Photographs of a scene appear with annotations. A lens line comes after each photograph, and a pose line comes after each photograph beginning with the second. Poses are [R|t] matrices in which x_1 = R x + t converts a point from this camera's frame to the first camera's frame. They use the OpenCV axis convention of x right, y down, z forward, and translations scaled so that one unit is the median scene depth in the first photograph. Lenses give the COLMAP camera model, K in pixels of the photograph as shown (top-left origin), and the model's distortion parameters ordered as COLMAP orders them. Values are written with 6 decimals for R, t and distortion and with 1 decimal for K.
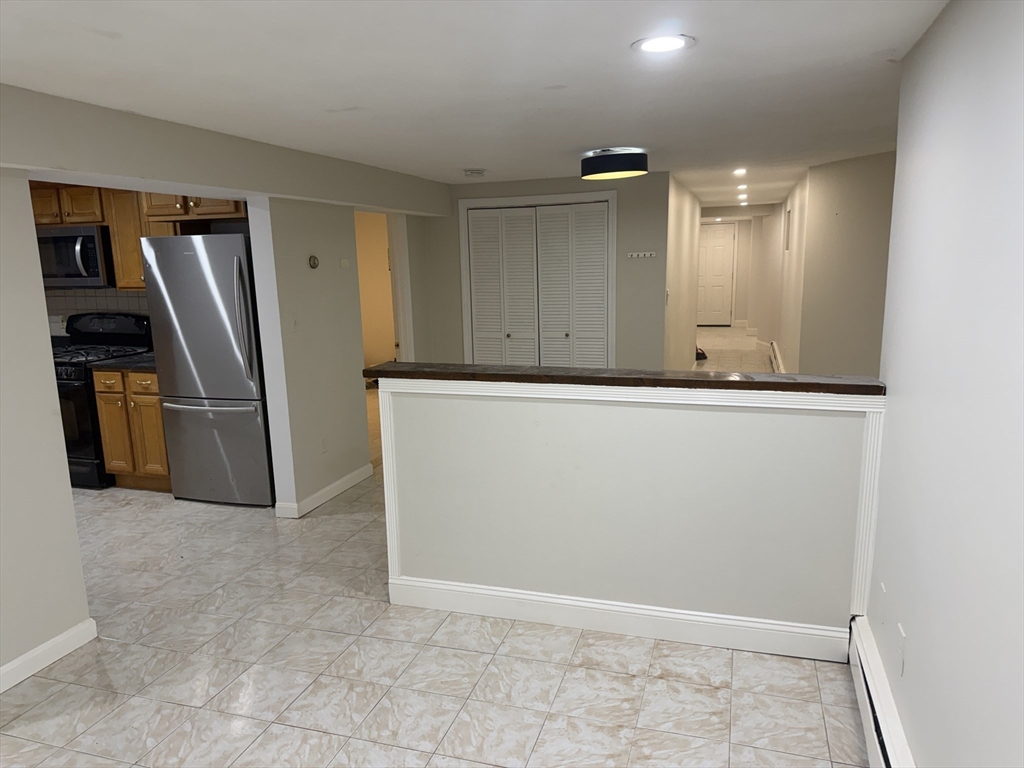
lens RADIAL K [[724.7, 0, 503.9], [0, 724.7, 388.1], [0, 0, 1]] dist [0.067624, -0.041672]
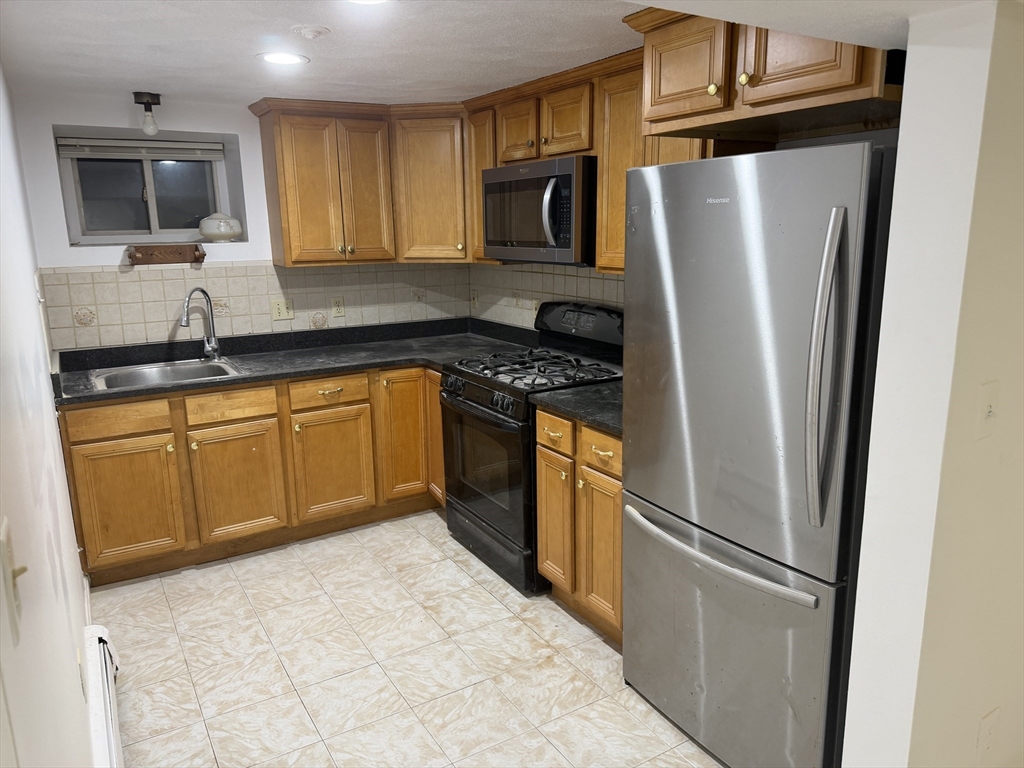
lens RADIAL K [[724.7, 0, 505.0], [0, 724.7, 378.5], [0, 0, 1]] dist [0.067624, -0.041672]
pose [[0.761745, 0.151110, -0.630009, -0.216371], [-0.127531, 0.988367, 0.082865, -0.091252], [0.635201, 0.017224, 0.772154, 0.536941]]
